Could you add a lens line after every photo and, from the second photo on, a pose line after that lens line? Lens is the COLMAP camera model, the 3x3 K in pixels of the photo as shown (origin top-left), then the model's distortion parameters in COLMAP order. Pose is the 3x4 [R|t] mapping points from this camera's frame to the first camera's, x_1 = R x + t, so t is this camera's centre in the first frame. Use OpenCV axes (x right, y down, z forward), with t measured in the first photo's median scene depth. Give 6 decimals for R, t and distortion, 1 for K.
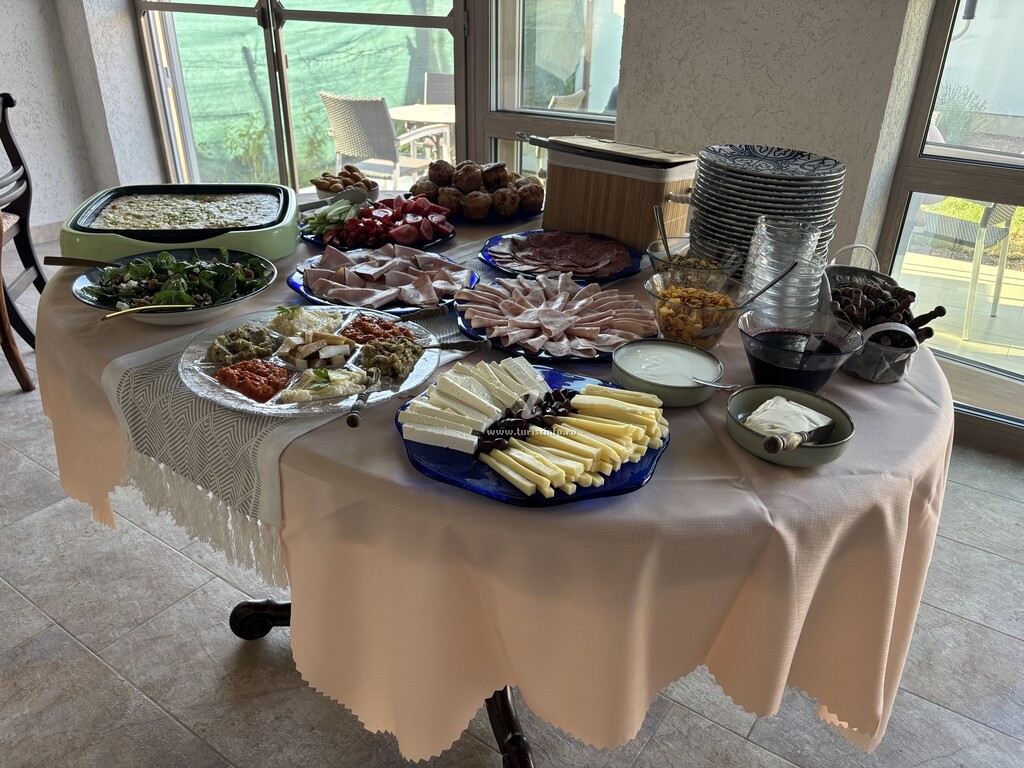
lens RADIAL K [[793.7, 0, 512.0], [0, 793.7, 384.0], [0, 0, 1]] dist [0.005379, 0.009562]
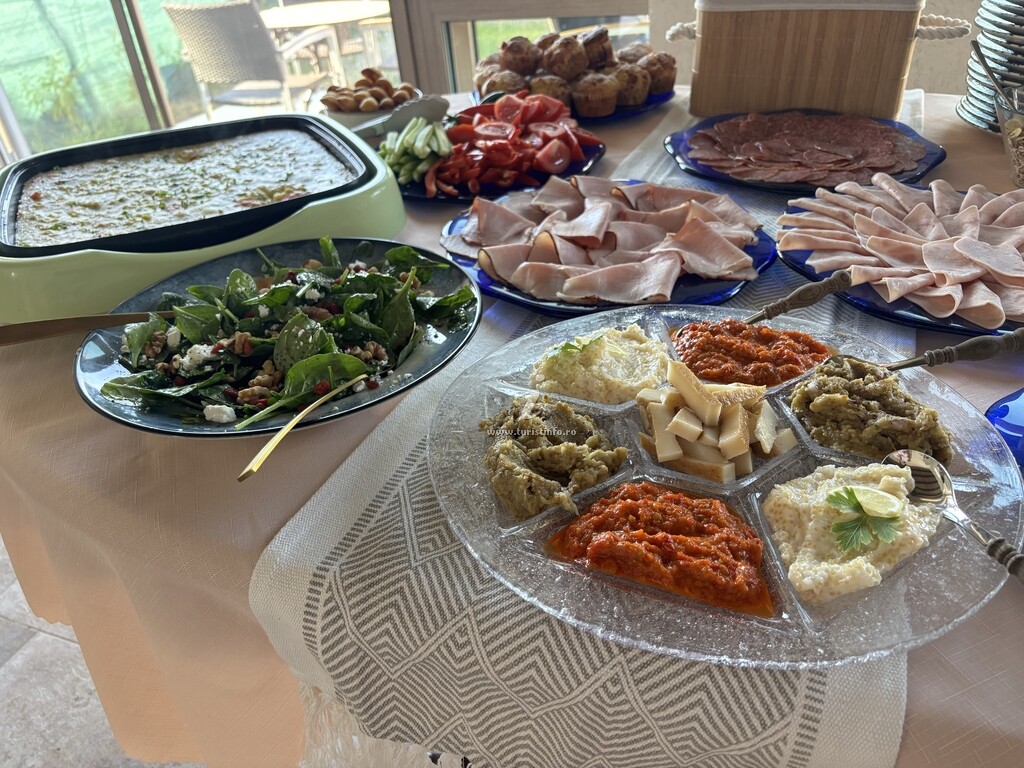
lens RADIAL K [[793.7, 0, 512.0], [0, 793.7, 384.0], [0, 0, 1]] dist [0.005379, 0.009562]
pose [[0.965698, -0.212313, 0.149501, -0.276217], [0.194686, 0.972971, 0.124195, -0.096048], [-0.171828, -0.090829, 0.980931, 0.374846]]
